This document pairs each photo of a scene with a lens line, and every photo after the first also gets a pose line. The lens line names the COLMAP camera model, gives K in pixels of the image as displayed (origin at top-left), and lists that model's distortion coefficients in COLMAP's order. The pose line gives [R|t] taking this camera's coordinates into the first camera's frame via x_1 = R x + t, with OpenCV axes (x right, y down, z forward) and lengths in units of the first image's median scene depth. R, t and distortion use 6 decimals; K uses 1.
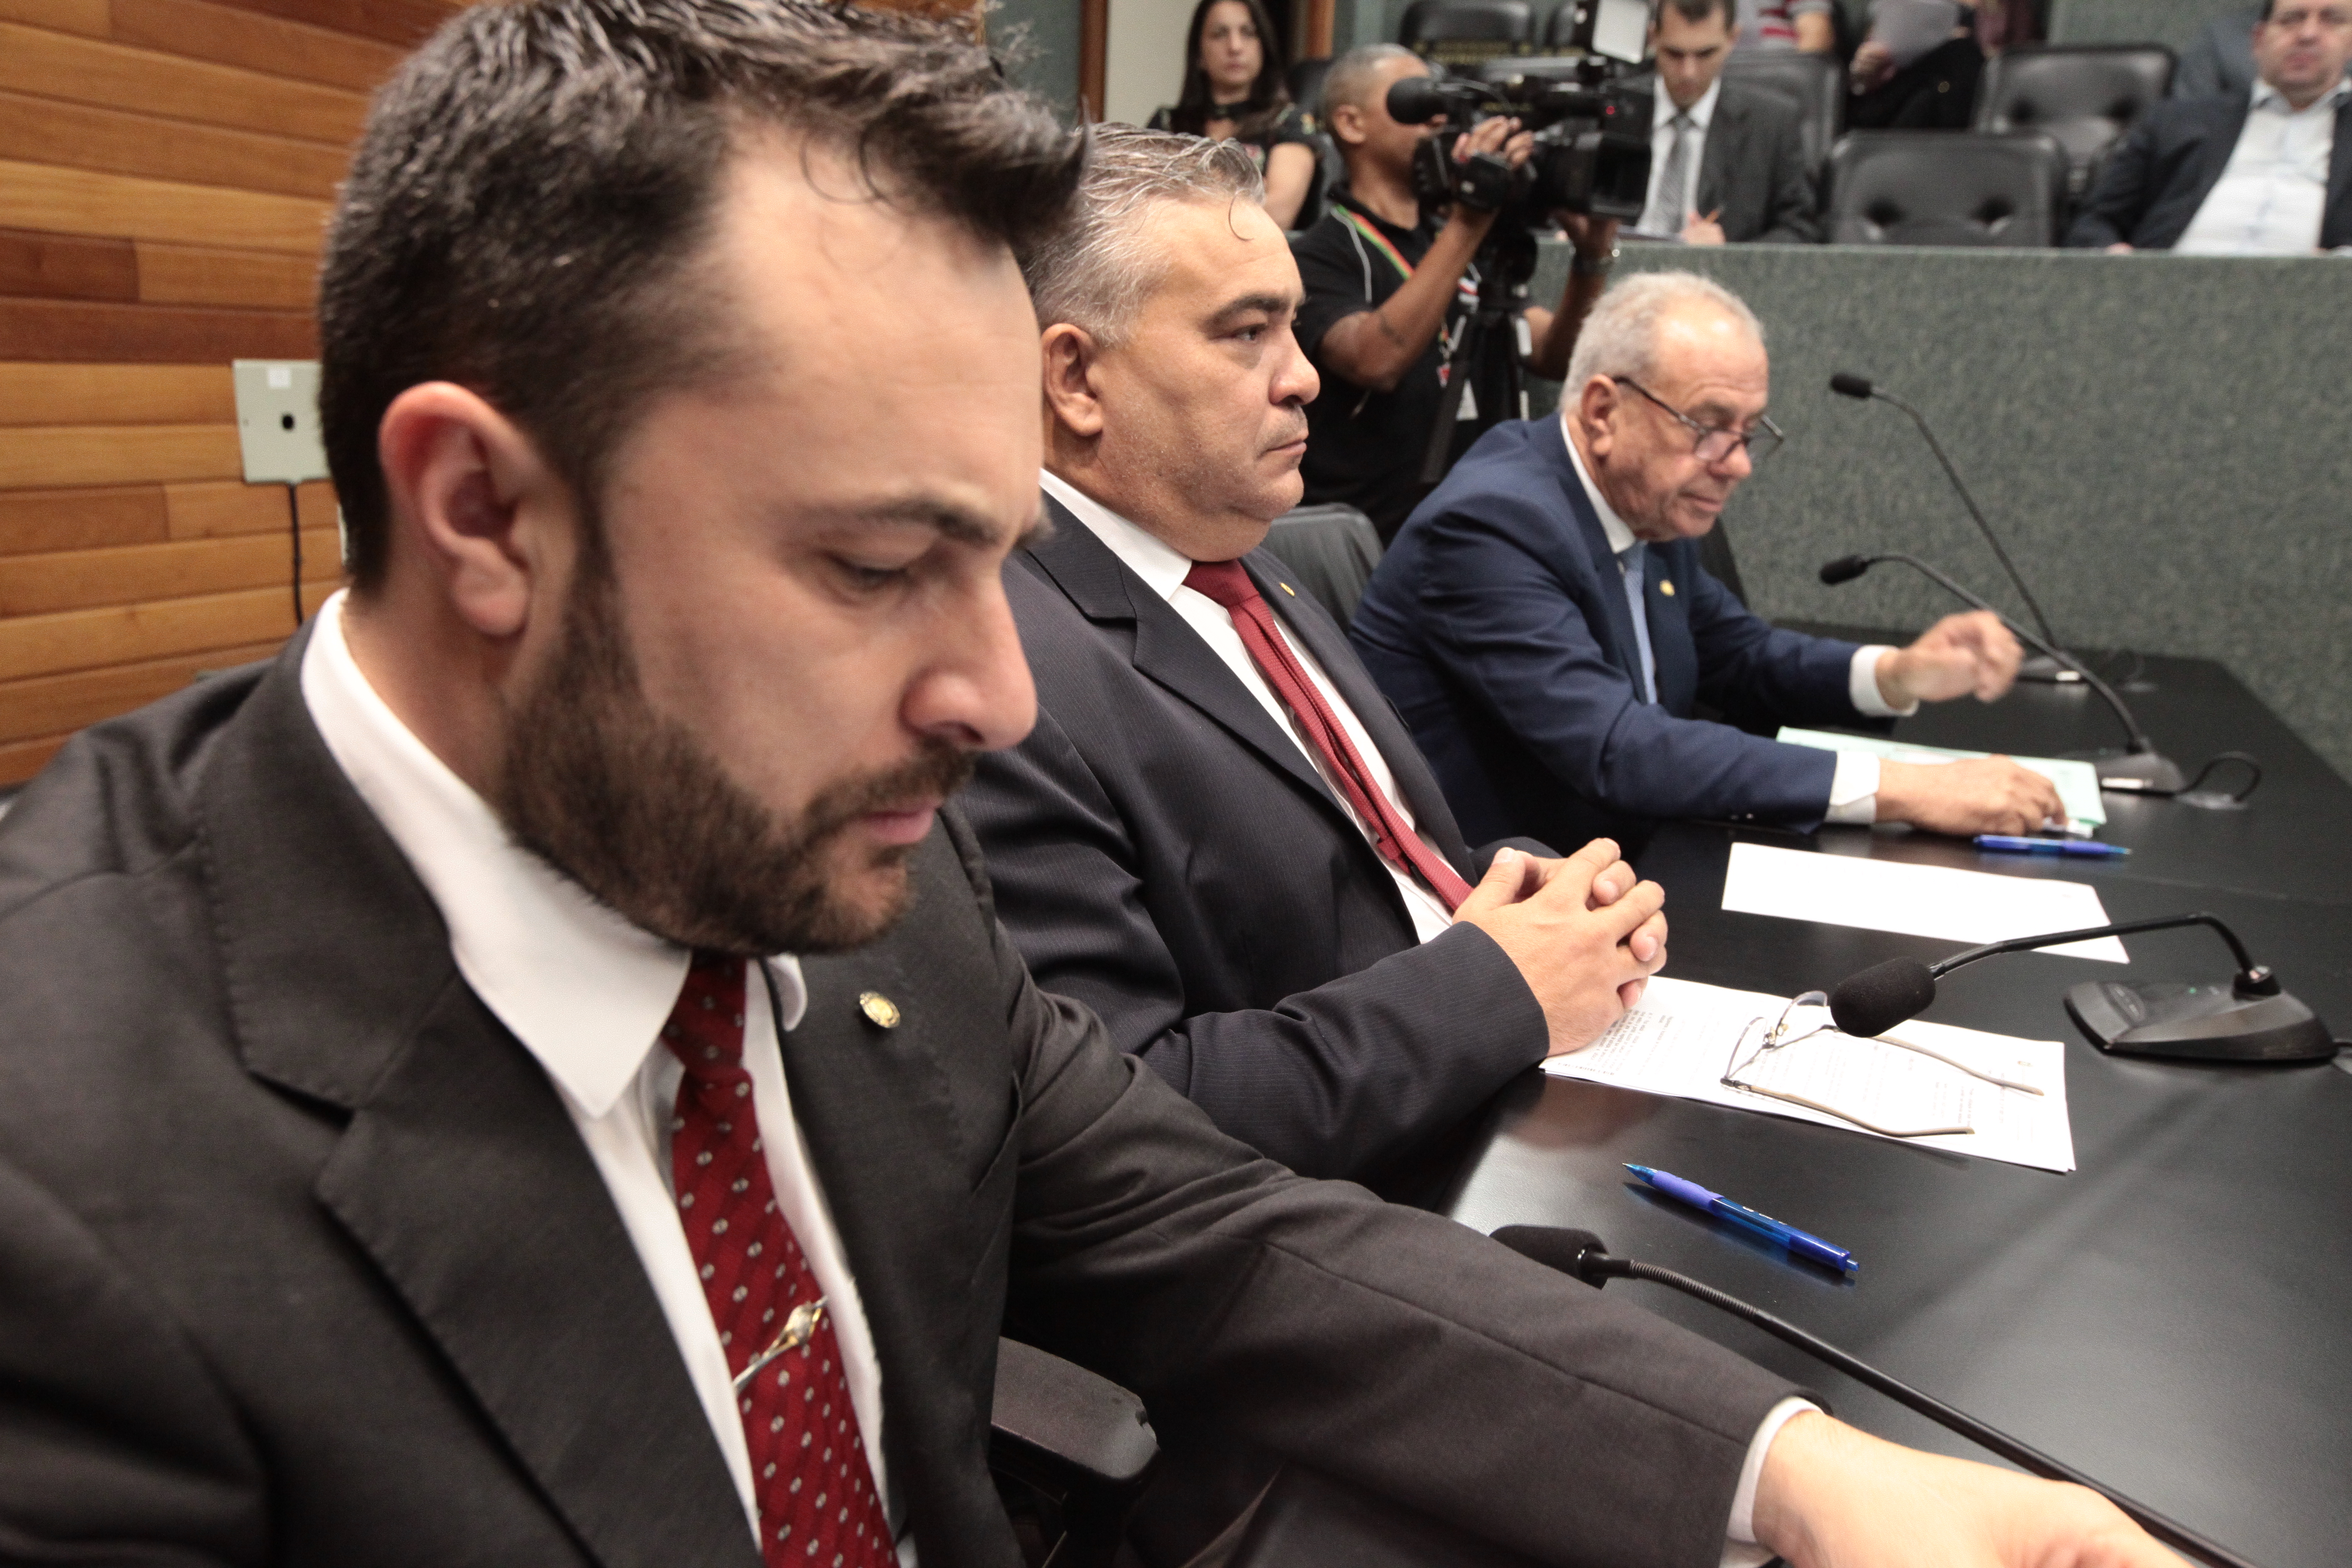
lens RADIAL K [[1924.8, 0, 1177.8], [0, 1924.8, 793.3], [0, 0, 1]] dist [-0.000574, 0.003861]
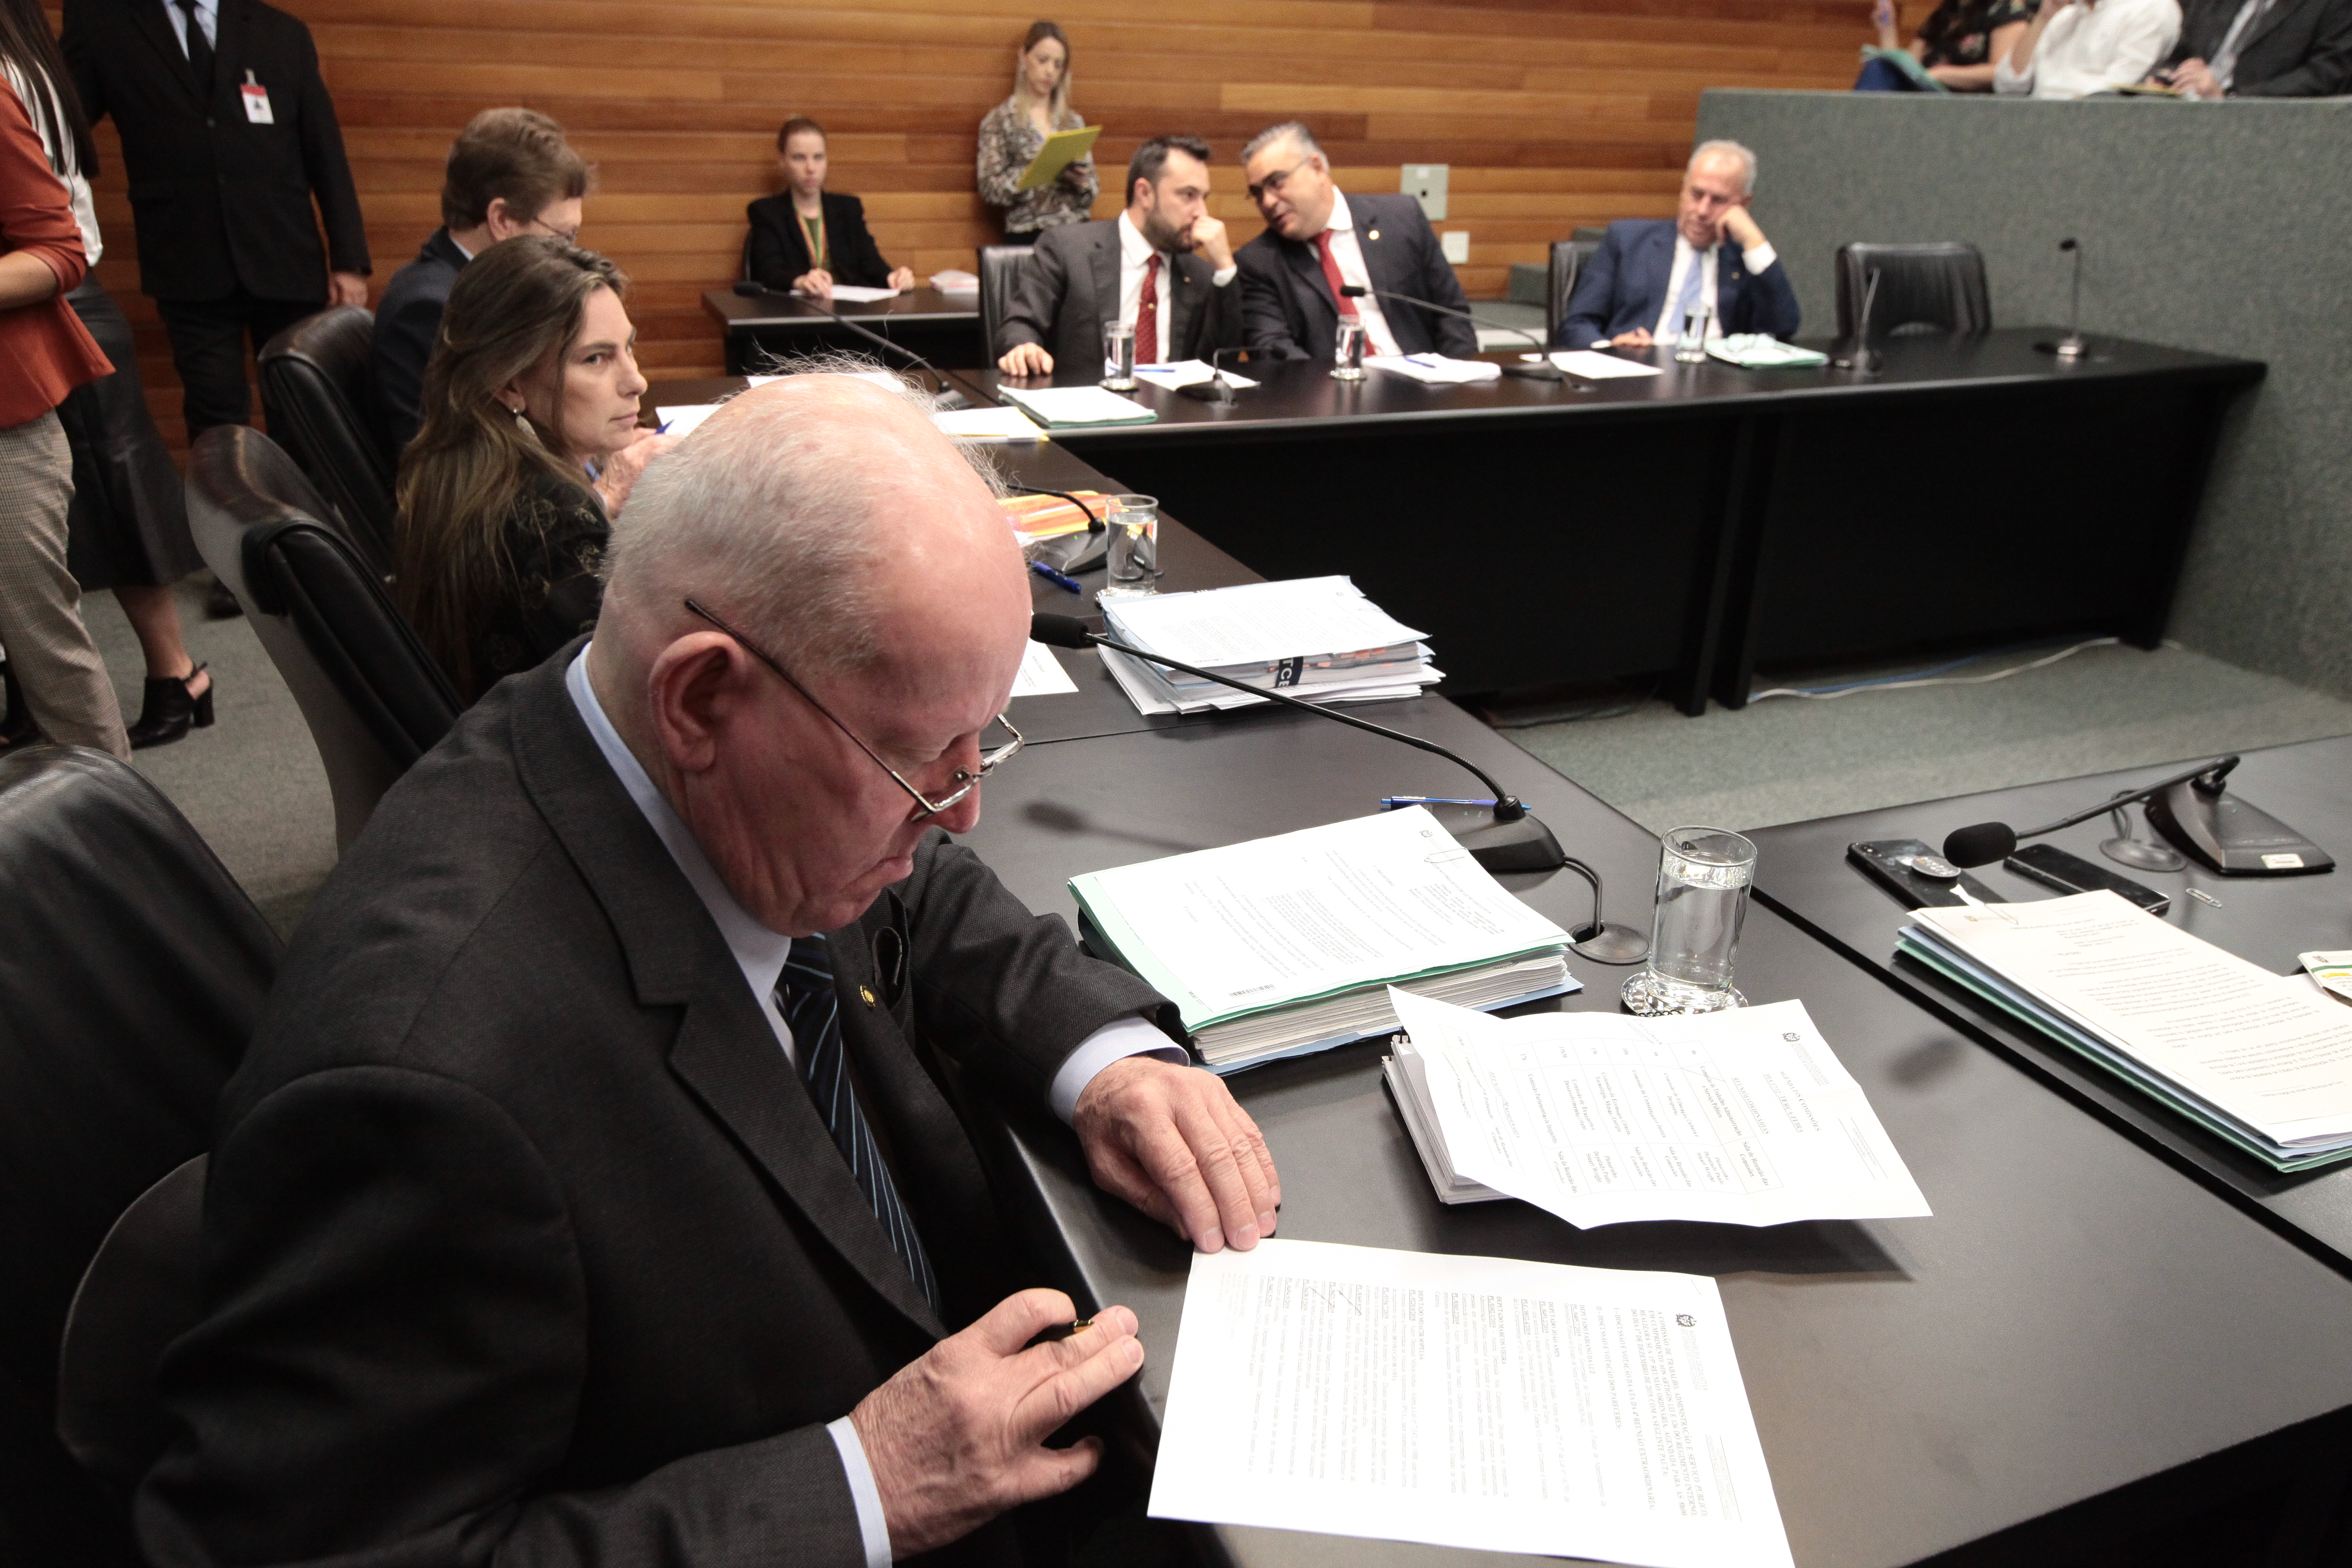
lens RADIAL K [[1724.4, 0, 1176.8], [0, 1724.4, 782.2], [0, 0, 1]] dist [0.010228, 0.006961]
pose [[0.681451, 0.247600, -0.688708, 1.015246], [-0.153563, 0.968459, 0.196229, 0.127987], [0.715572, -0.027960, 0.697980, -0.686308]]
